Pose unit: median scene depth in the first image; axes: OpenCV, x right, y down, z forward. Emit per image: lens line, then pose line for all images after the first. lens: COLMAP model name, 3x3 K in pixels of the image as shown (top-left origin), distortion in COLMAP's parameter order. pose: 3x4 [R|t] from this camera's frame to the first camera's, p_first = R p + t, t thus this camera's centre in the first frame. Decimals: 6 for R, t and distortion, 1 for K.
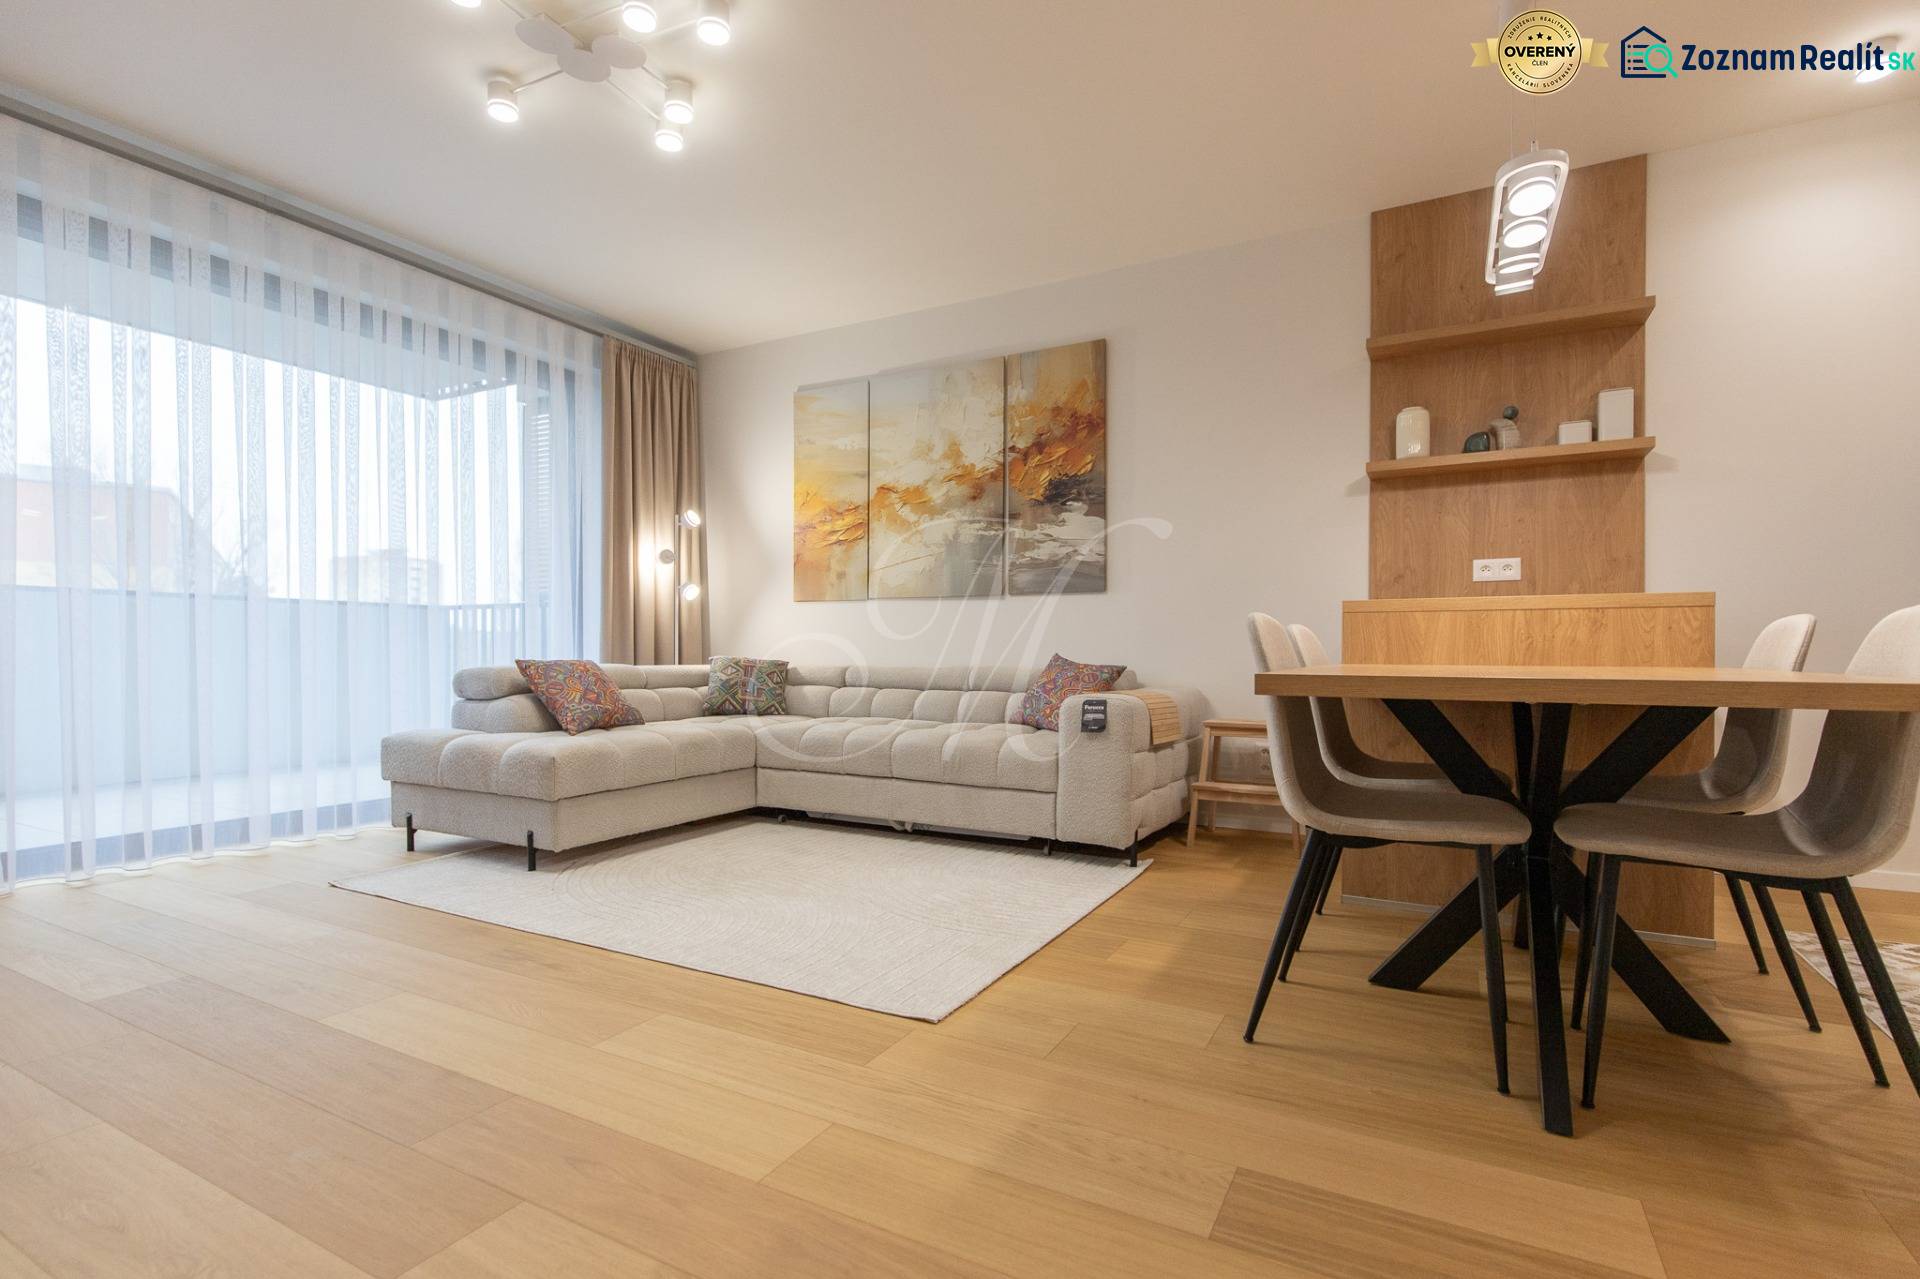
lens RADIAL K [[896.1, 0, 959.6], [0, 896.1, 657.2], [0, 0, 1]] dist [0.003420, 0.000436]
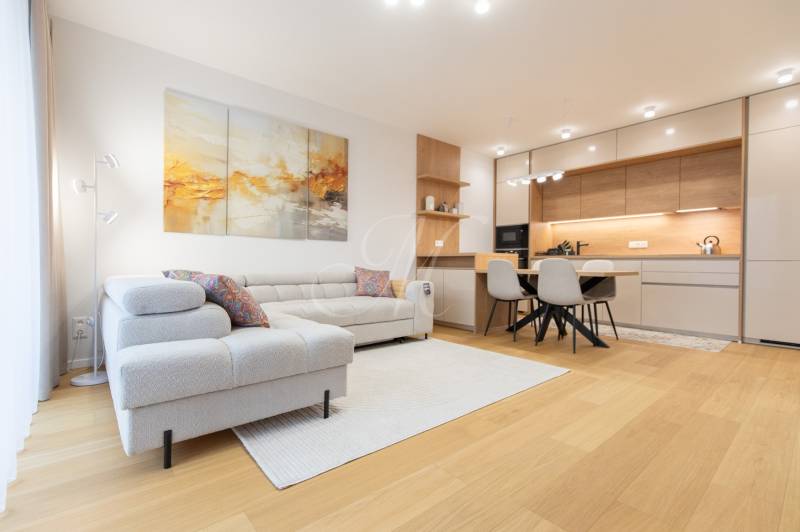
lens RADIAL K [[370.0, 0, 400.0], [0, 370.0, 266.0], [0, 0, 1]] dist [0.004310, 0.000724]
pose [[0.348347, -0.006157, 0.937346, -0.860081], [-0.000641, 0.999977, 0.006806, -0.012753], [-0.937366, -0.002971, 0.348335, 0.580588]]
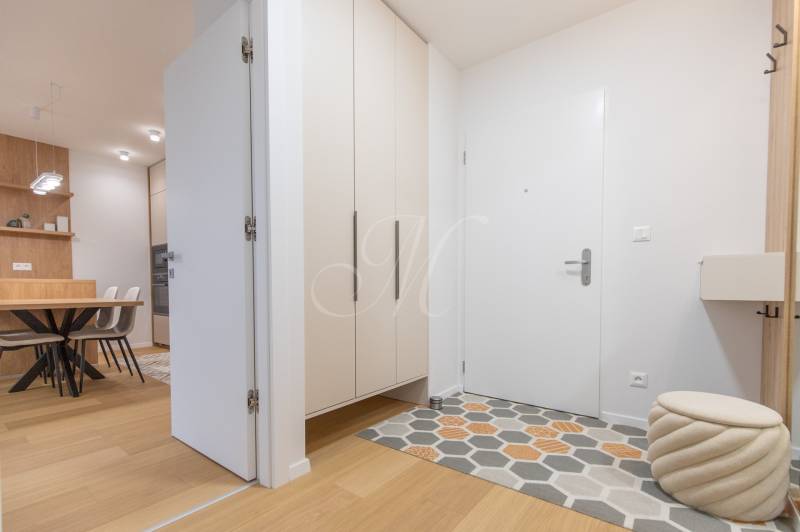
lens RADIAL K [[373.3, 0, 382.4], [0, 373.3, 299.3], [0, 0, 1]] dist [-0.000570, -0.000081]
pose [[0.179267, -0.036166, 0.983136, -0.399927], [0.008149, 0.999344, 0.035276, -0.020719], [-0.983767, 0.001688, 0.179444, -0.394863]]
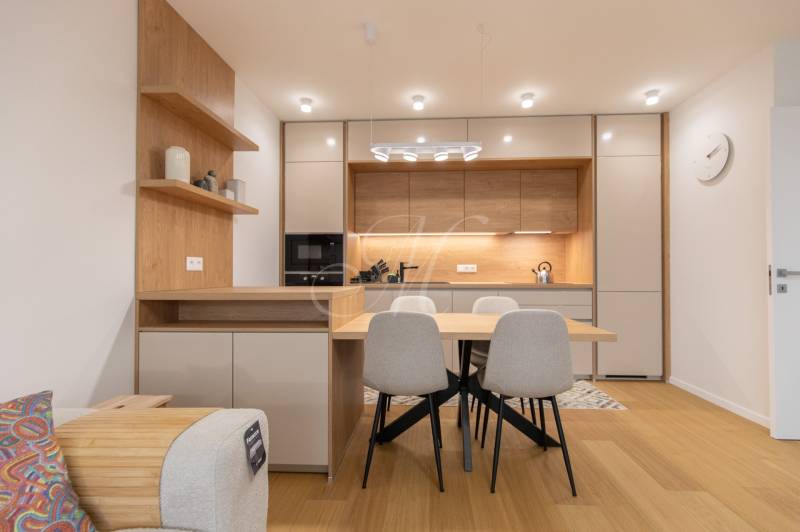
lens RADIAL K [[363.6, 0, 414.4], [0, 363.6, 269.4], [0, 0, 1]] dist [0.003388, 0.000151]
pose [[-0.443659, 0.009584, 0.896145, -0.170462], [0.005948, 0.999952, -0.007749, -0.075181], [-0.896176, 0.001893, -0.443694, 0.883738]]
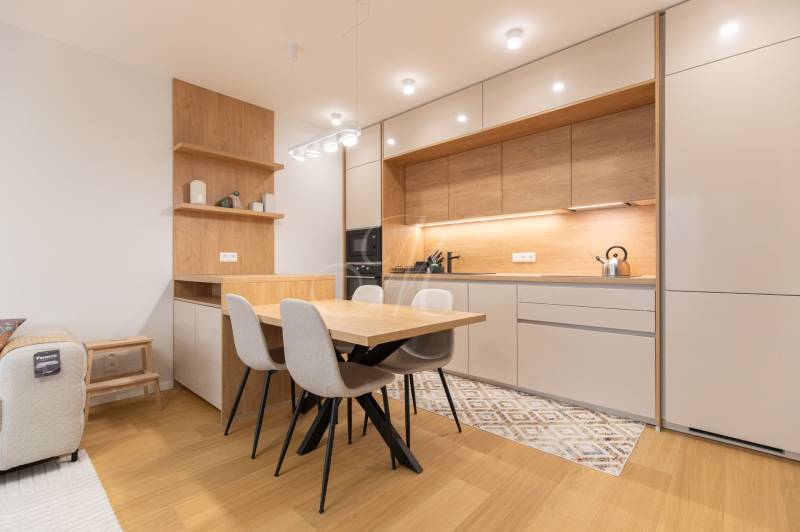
lens RADIAL K [[361.9, 0, 400.0], [0, 361.9, 266.0], [0, 0, 1]] dist [0.001165, 0.000412]
pose [[0.239690, 0.000236, 0.970849, -0.215171], [0.008450, 0.999962, -0.002330, -0.063999], [-0.970813, 0.008762, 0.239679, 0.308578]]
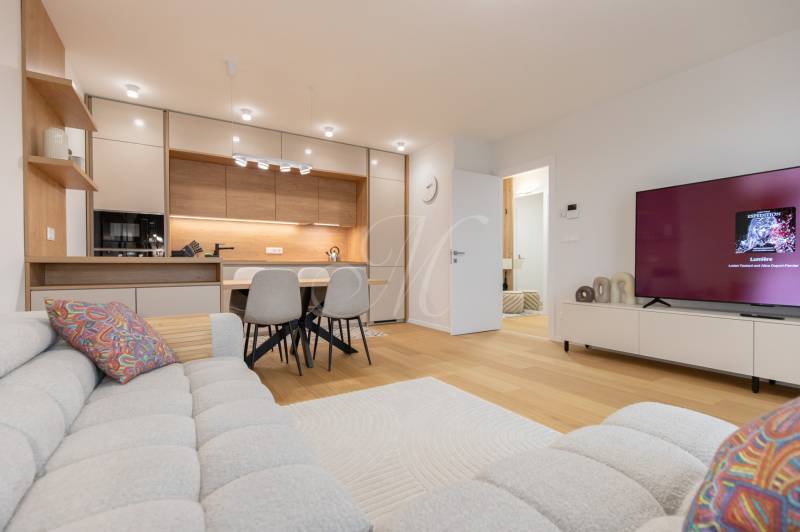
lens RADIAL K [[362.4, 0, 404.9], [0, 362.4, 271.2], [0, 0, 1]] dist [0.002167, -0.000151]
pose [[-0.878048, -0.008175, 0.478503, -0.336384], [0.003231, 0.999730, 0.023008, -0.036290], [-0.478562, 0.021748, -0.877784, 1.224048]]
